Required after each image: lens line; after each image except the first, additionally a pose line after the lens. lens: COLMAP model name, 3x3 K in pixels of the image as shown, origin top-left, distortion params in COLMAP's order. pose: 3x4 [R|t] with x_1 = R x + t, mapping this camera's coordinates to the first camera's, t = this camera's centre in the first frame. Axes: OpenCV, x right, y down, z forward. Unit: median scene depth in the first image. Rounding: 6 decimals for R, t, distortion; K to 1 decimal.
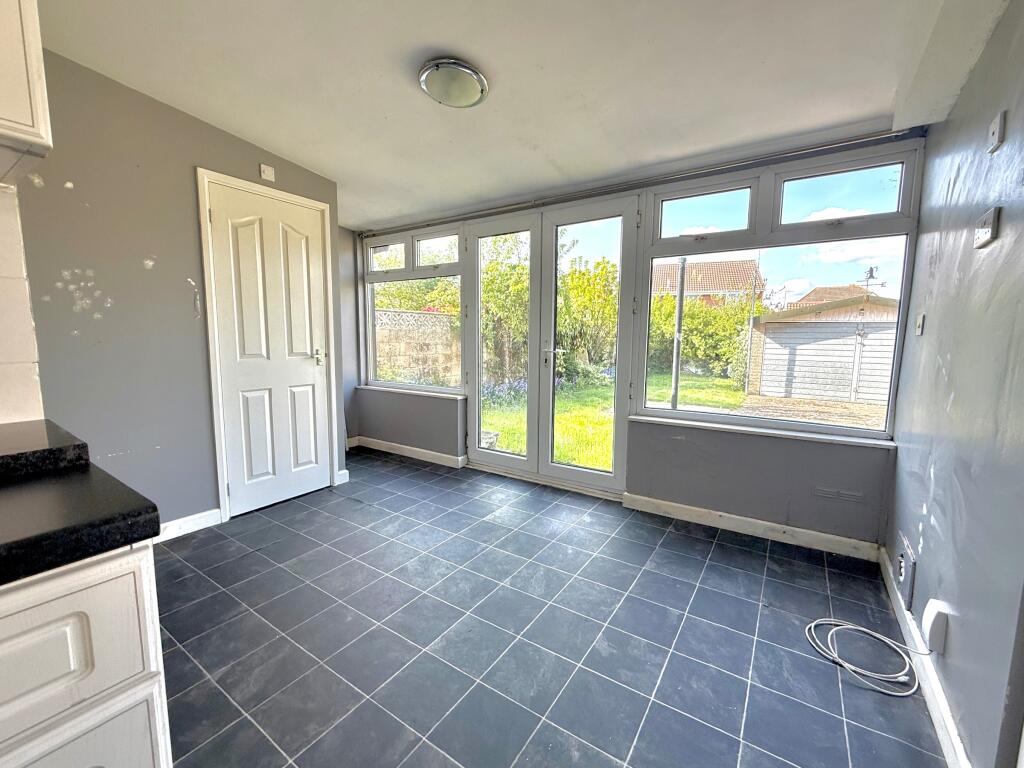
lens RADIAL K [[419.4, 0, 512.0], [0, 419.4, 384.0], [0, 0, 1]] dist [-0.000550, -0.000017]
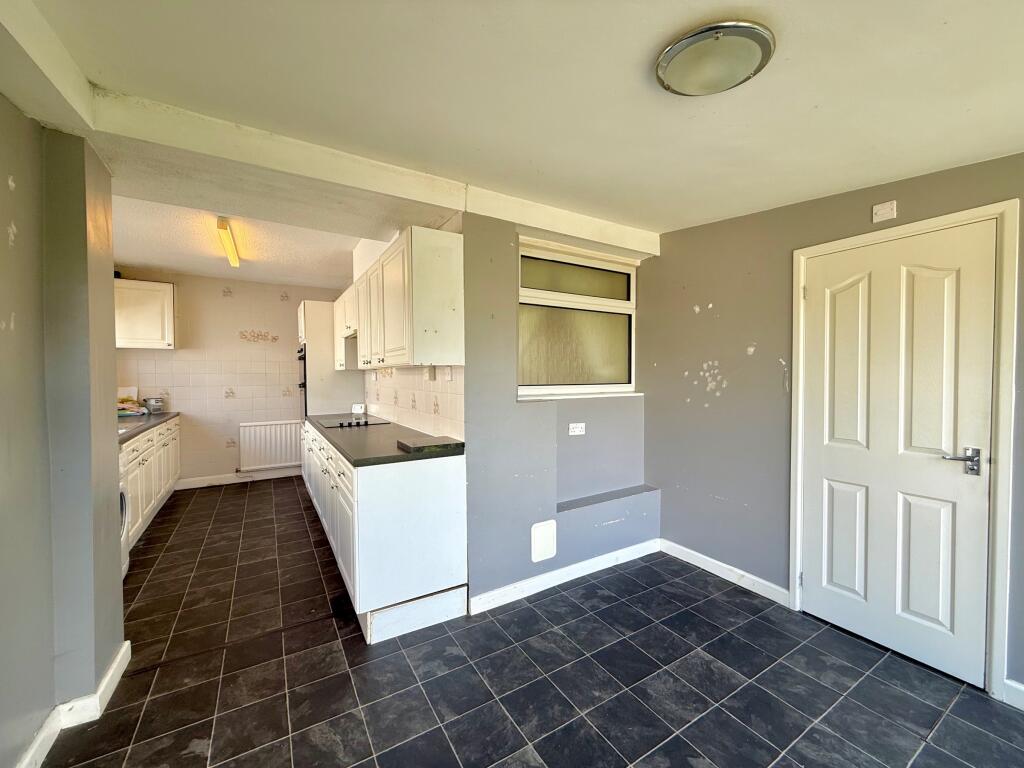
lens RADIAL K [[419.4, 0, 512.0], [0, 419.4, 384.0], [0, 0, 1]] dist [-0.000550, -0.000017]
pose [[-0.426771, 0.013171, -0.904264, 0.422505], [-0.108892, 0.991871, 0.065838, -0.165155], [0.897780, 0.126565, -0.421868, 0.757792]]
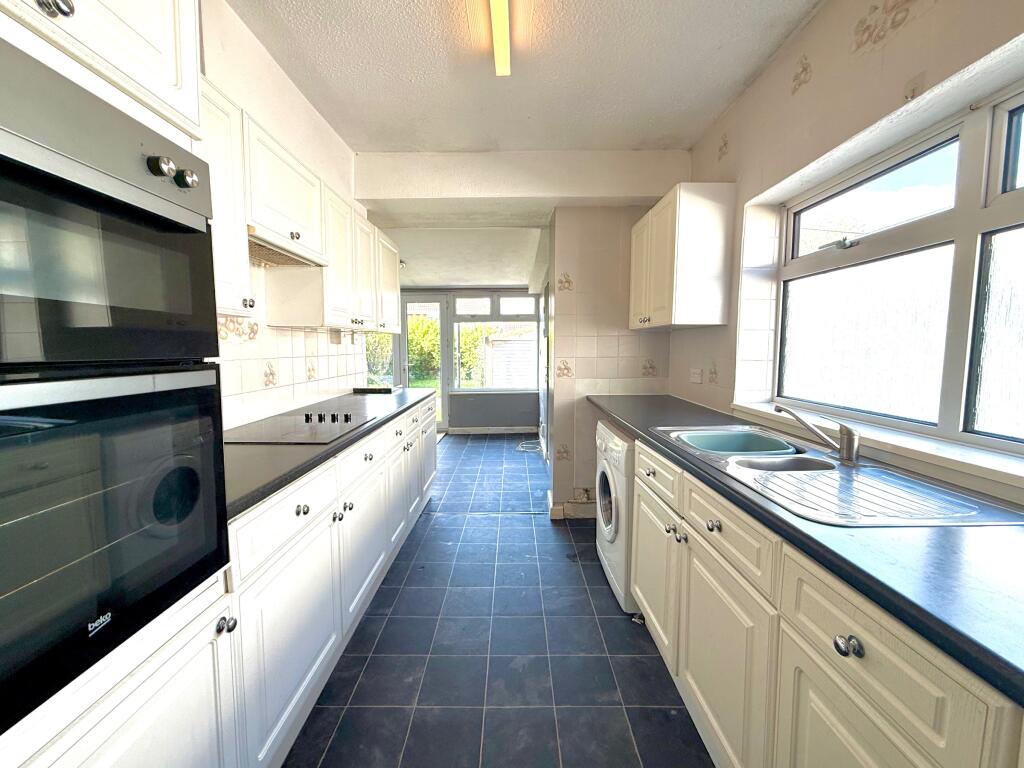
lens RADIAL K [[419.4, 0, 512.0], [0, 419.4, 384.0], [0, 0, 1]] dist [-0.000550, -0.000017]
pose [[0.827301, -0.061835, 0.558345, -0.391284], [0.075739, 0.997126, -0.001794, 0.034860], [-0.556629, 0.043773, 0.829607, -0.591899]]
